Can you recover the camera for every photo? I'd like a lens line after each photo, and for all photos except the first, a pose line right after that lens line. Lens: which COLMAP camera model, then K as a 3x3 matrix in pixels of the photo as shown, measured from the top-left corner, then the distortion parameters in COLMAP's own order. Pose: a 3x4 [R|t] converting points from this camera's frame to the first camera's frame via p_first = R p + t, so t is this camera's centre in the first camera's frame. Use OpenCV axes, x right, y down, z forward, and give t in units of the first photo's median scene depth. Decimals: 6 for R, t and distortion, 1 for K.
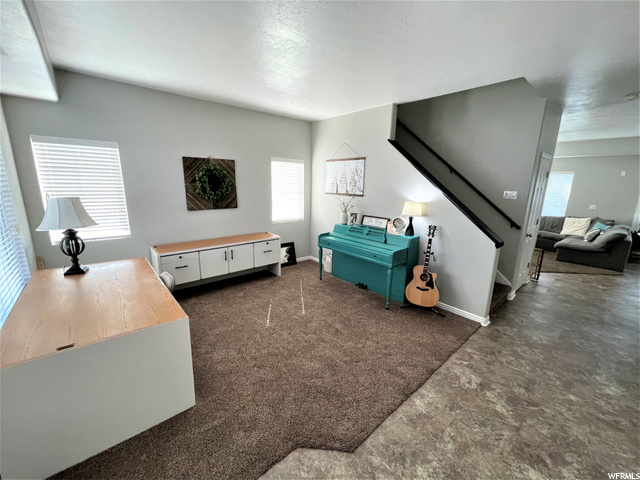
lens RADIAL K [[262.2, 0, 320.0], [0, 262.2, 240.0], [0, 0, 1]] dist [0.013739, 0.000069]
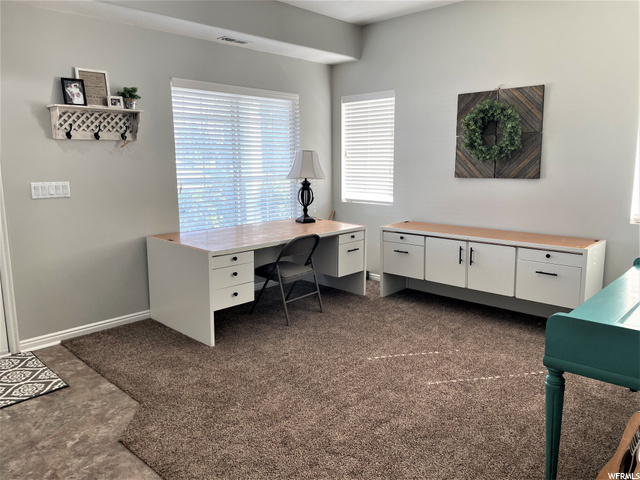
lens RADIAL K [[484.3, 0, 321.6], [0, 484.3, 240.6], [0, 0, 1]] dist [0.088980, -0.111978]
pose [[0.088500, 0.148329, -0.984970, 0.793155], [-0.211024, 0.969196, 0.126993, -0.051057], [0.973466, 0.196614, 0.117075, 0.666384]]
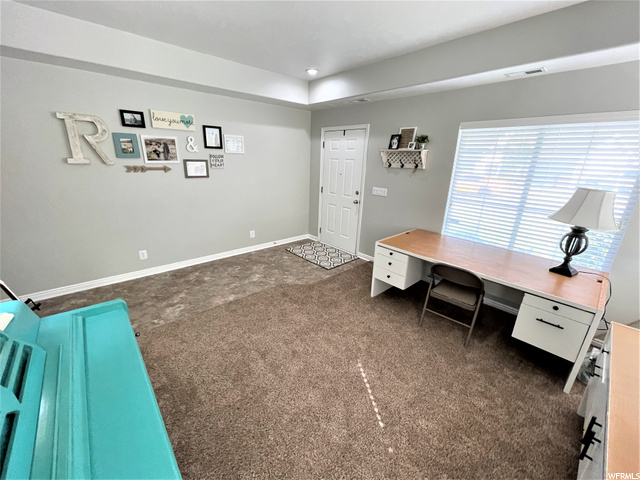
lens RADIAL K [[262.2, 0, 320.0], [0, 262.2, 240.0], [0, 0, 1]] dist [0.013739, 0.000069]
pose [[-0.998573, -0.046973, -0.025402, -0.054676], [-0.053368, 0.861022, 0.505760, -0.302601], [-0.001885, 0.506394, -0.862300, 1.352896]]
